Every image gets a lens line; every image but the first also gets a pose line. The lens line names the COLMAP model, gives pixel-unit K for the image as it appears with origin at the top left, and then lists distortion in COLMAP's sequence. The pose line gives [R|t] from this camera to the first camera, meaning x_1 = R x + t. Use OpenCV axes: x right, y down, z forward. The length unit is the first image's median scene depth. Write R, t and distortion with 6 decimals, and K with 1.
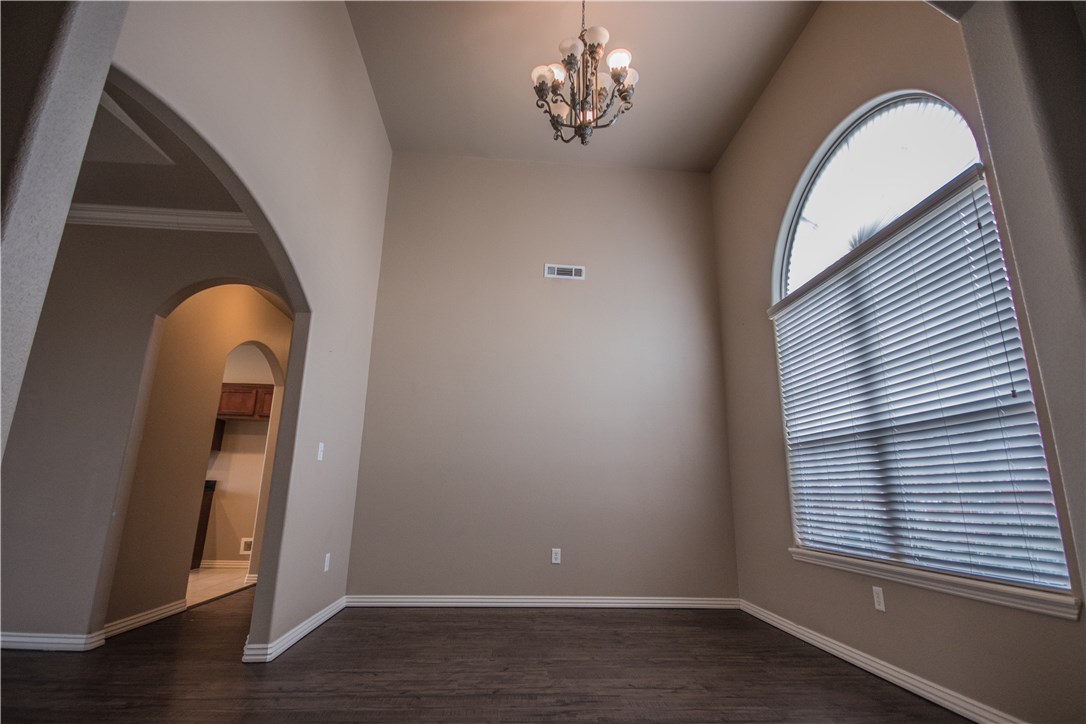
lens RADIAL K [[503.3, 0, 542.5], [0, 503.3, 375.7], [0, 0, 1]] dist [-0.001640, 0.000063]
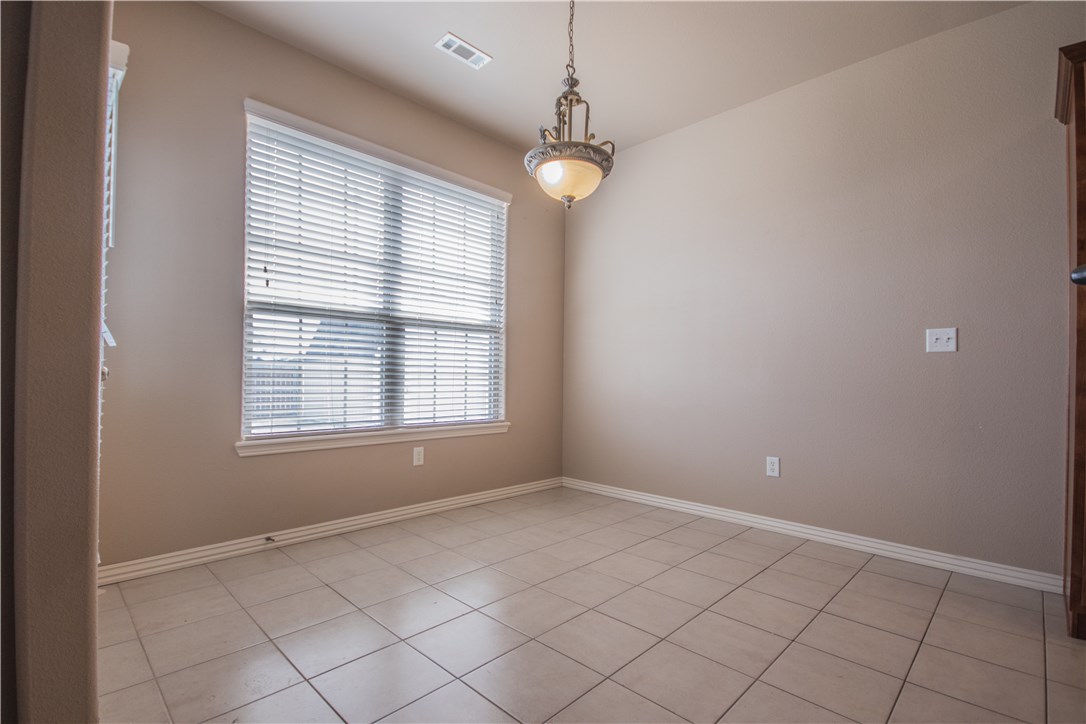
lens RADIAL K [[503.3, 0, 542.5], [0, 503.3, 375.7], [0, 0, 1]] dist [-0.001640, 0.000063]
pose [[-0.656377, -0.028032, 0.753912, -0.401291], [-0.206367, 0.967868, -0.143682, 0.324564], [-0.725660, -0.249892, -0.641071, 1.429861]]
